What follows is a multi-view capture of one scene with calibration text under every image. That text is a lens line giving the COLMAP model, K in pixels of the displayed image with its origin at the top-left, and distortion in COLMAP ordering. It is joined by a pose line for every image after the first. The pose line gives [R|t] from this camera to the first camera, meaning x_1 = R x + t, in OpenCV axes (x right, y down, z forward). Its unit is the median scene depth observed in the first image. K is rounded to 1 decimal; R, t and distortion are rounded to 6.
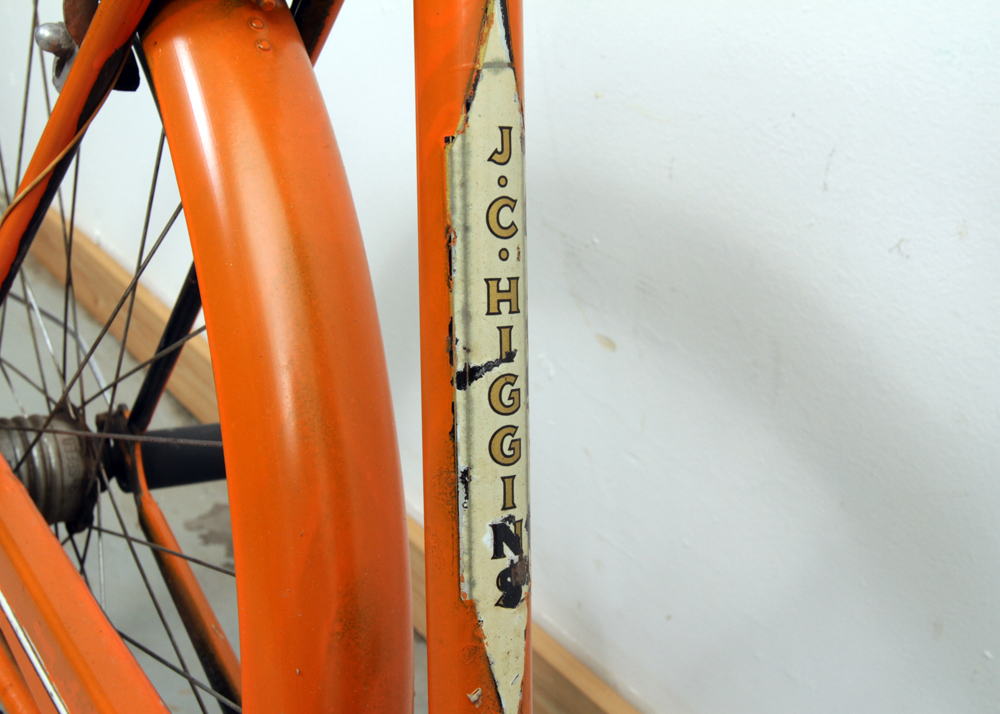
lens RADIAL K [[1249.3, 0, 500.0], [0, 1249.3, 357.0], [0, 0, 1]] dist [-0.025812, -0.039325]
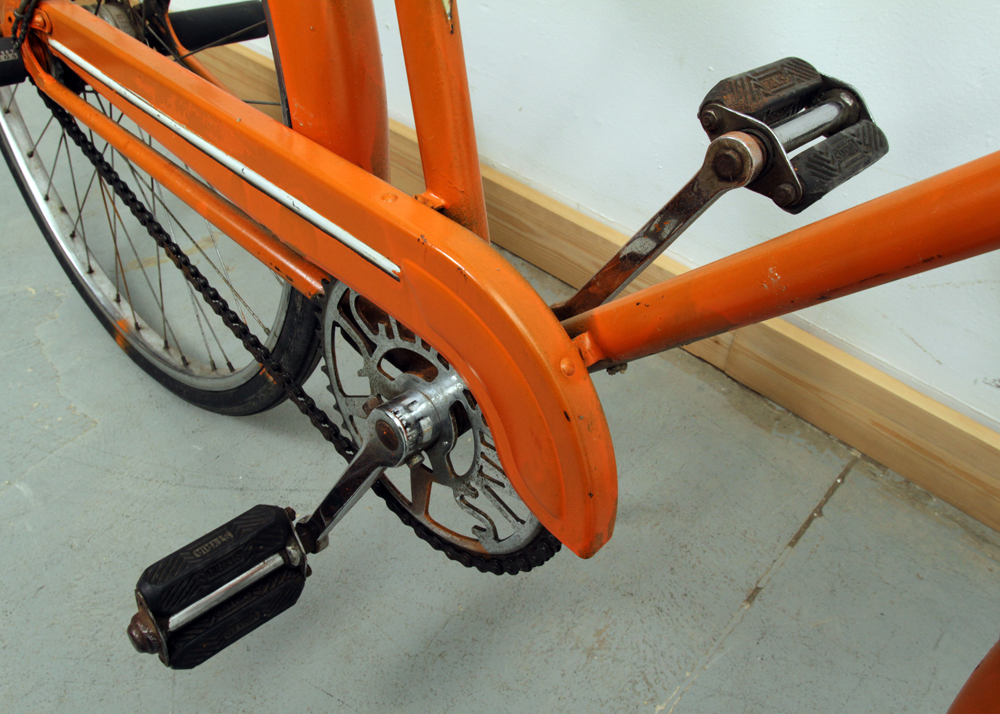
lens RADIAL K [[810.3, 0, 500.0], [0, 810.3, 357.0], [0, 0, 1]] dist [-0.097736, 0.040735]
pose [[0.981480, -0.168776, 0.090616, -0.084936], [0.129236, 0.932545, 0.337131, 0.332757], [-0.141403, -0.319177, 0.937087, -0.157136]]
